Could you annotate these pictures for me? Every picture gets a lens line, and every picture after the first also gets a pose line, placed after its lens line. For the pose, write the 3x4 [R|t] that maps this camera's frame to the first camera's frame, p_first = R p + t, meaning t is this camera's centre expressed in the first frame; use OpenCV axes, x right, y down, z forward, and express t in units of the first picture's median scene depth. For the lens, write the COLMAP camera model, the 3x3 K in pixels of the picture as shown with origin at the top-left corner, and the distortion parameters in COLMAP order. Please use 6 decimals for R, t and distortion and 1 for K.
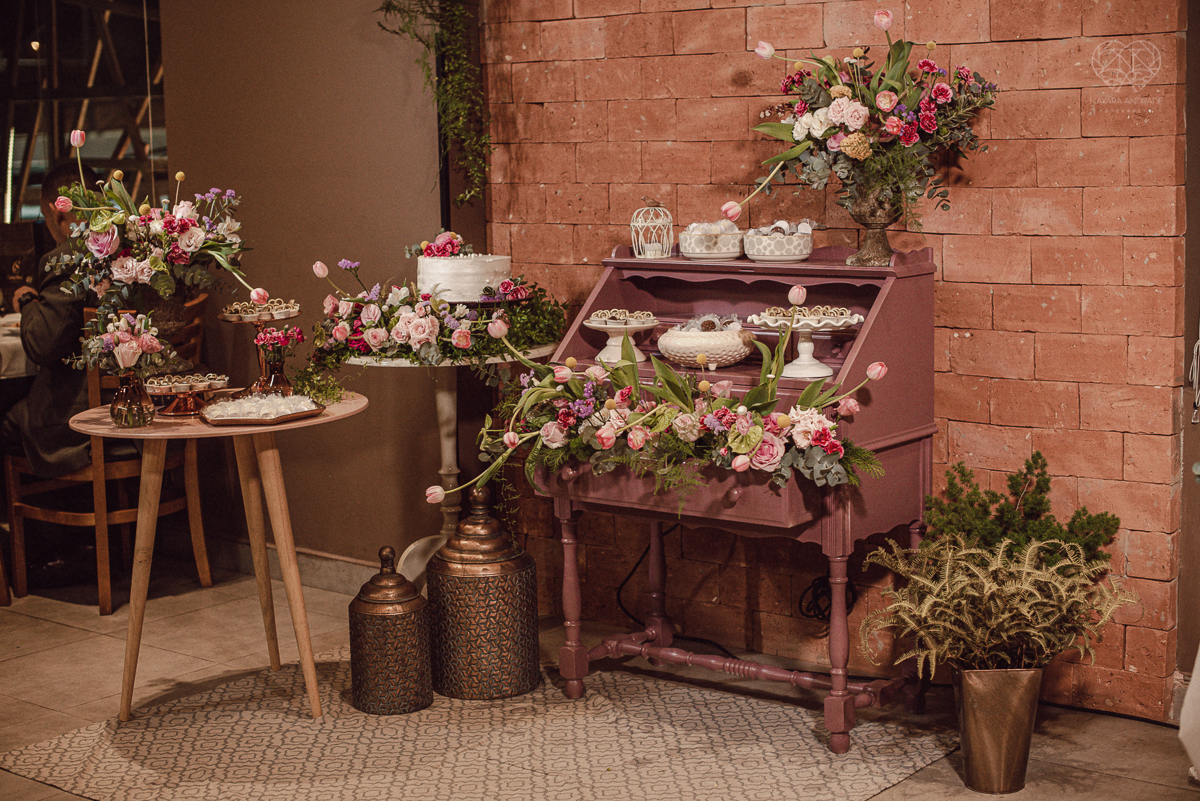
lens RADIAL K [[1793.8, 0, 600.0], [0, 1793.8, 400.5], [0, 0, 1]] dist [-0.178982, -0.029464]
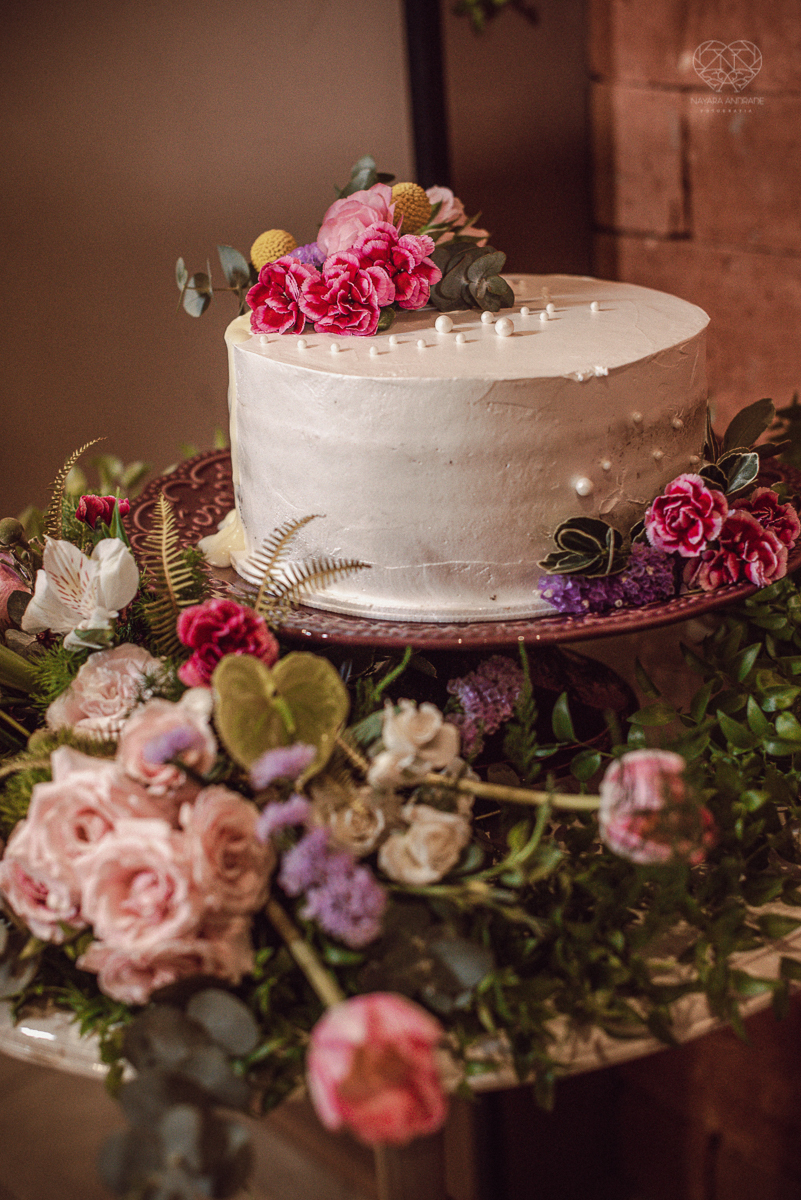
lens RADIAL K [[1793.8, 0, 400.5], [0, 1793.8, 600.0], [0, 0, 1]] dist [-0.178982, -0.029464]
pose [[0.984143, 0.029590, -0.174894, -0.057327], [0.012015, 0.972603, 0.232161, -0.114254], [0.176972, -0.230581, 0.956825, 0.964373]]
